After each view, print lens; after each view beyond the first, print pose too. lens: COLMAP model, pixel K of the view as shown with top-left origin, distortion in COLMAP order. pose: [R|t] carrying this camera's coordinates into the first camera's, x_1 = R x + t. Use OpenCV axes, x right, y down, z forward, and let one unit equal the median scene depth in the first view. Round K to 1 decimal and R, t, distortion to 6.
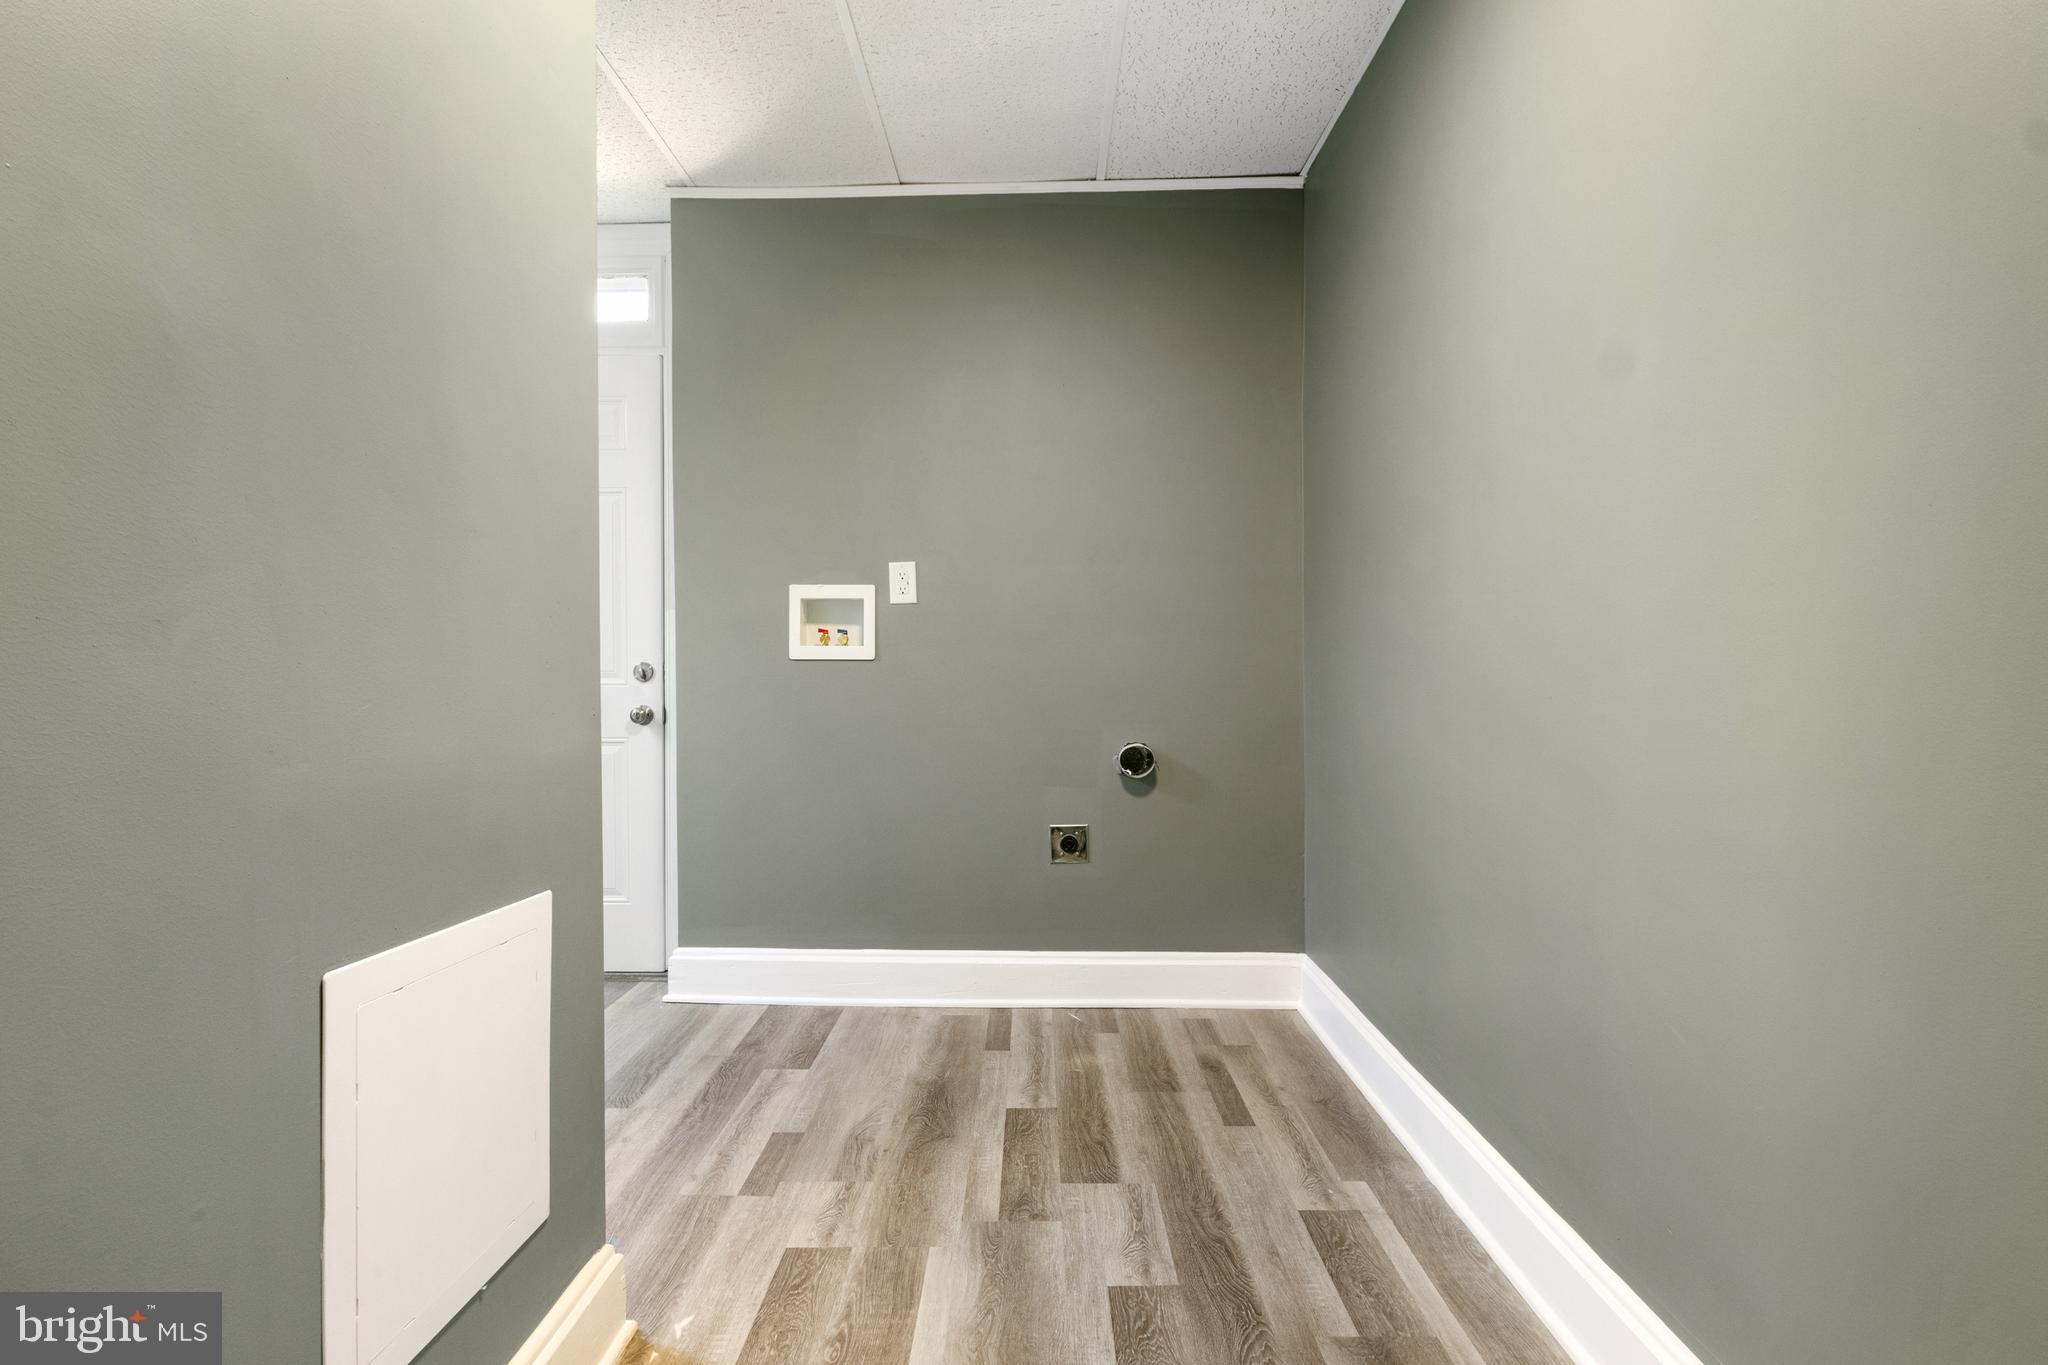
lens RADIAL K [[1041.9, 0, 1023.1], [0, 1041.9, 679.6], [0, 0, 1]] dist [-0.004336, 0.000003]
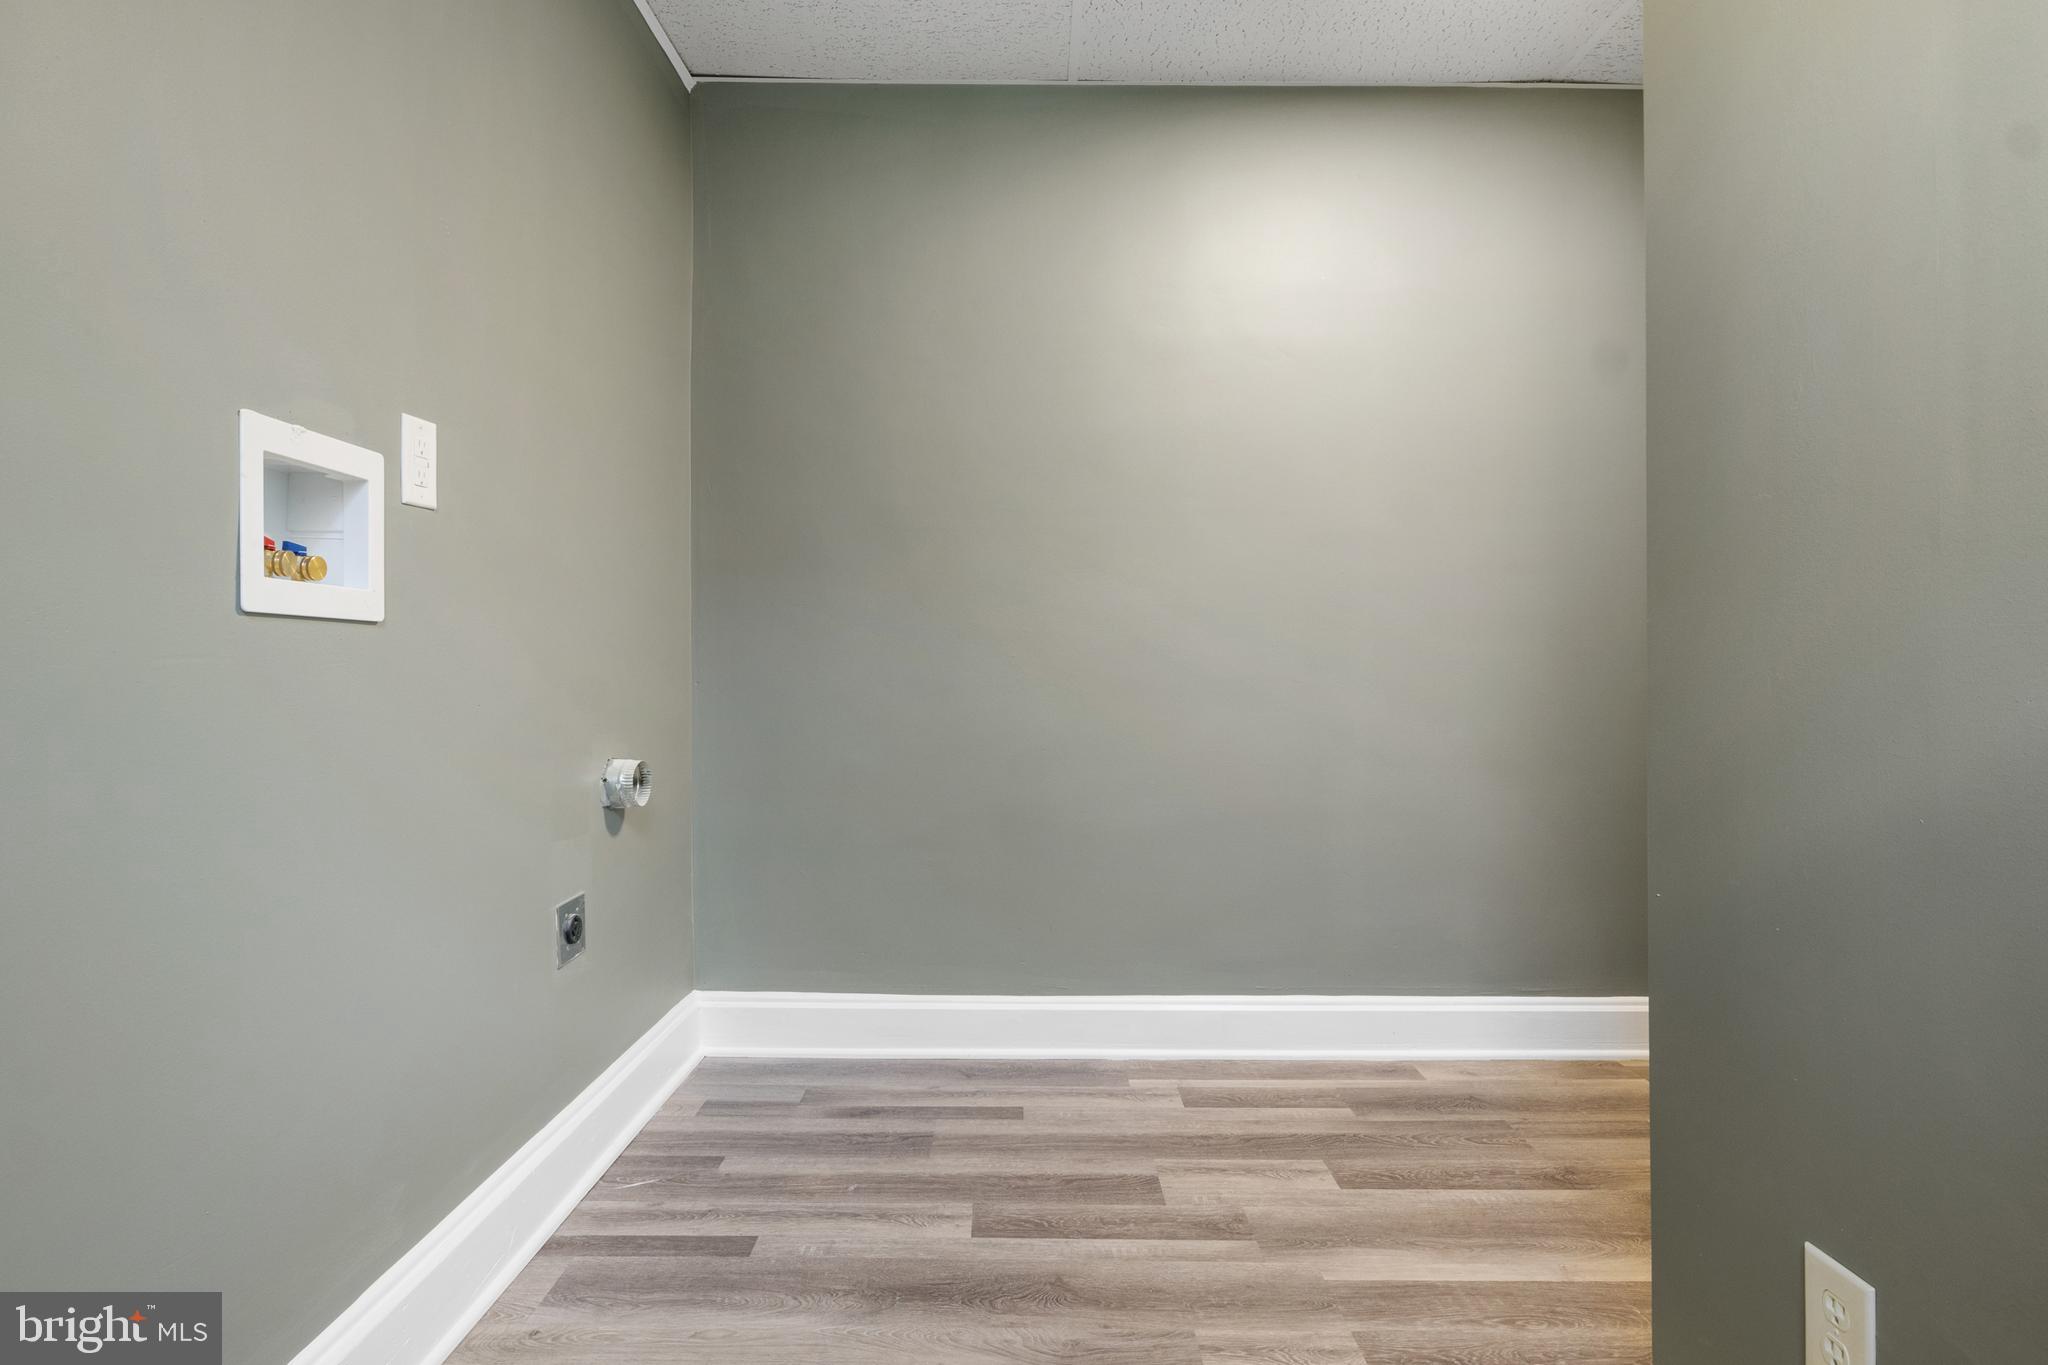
lens RADIAL K [[1061.3, 0, 1024.9], [0, 1061.3, 674.8], [0, 0, 1]] dist [-0.017128, -0.000609]
pose [[-0.000541, -0.008094, 0.999967, -0.808898], [0.002660, 0.999964, 0.008096, -0.001184], [-0.999996, 0.002664, -0.000519, 1.000953]]
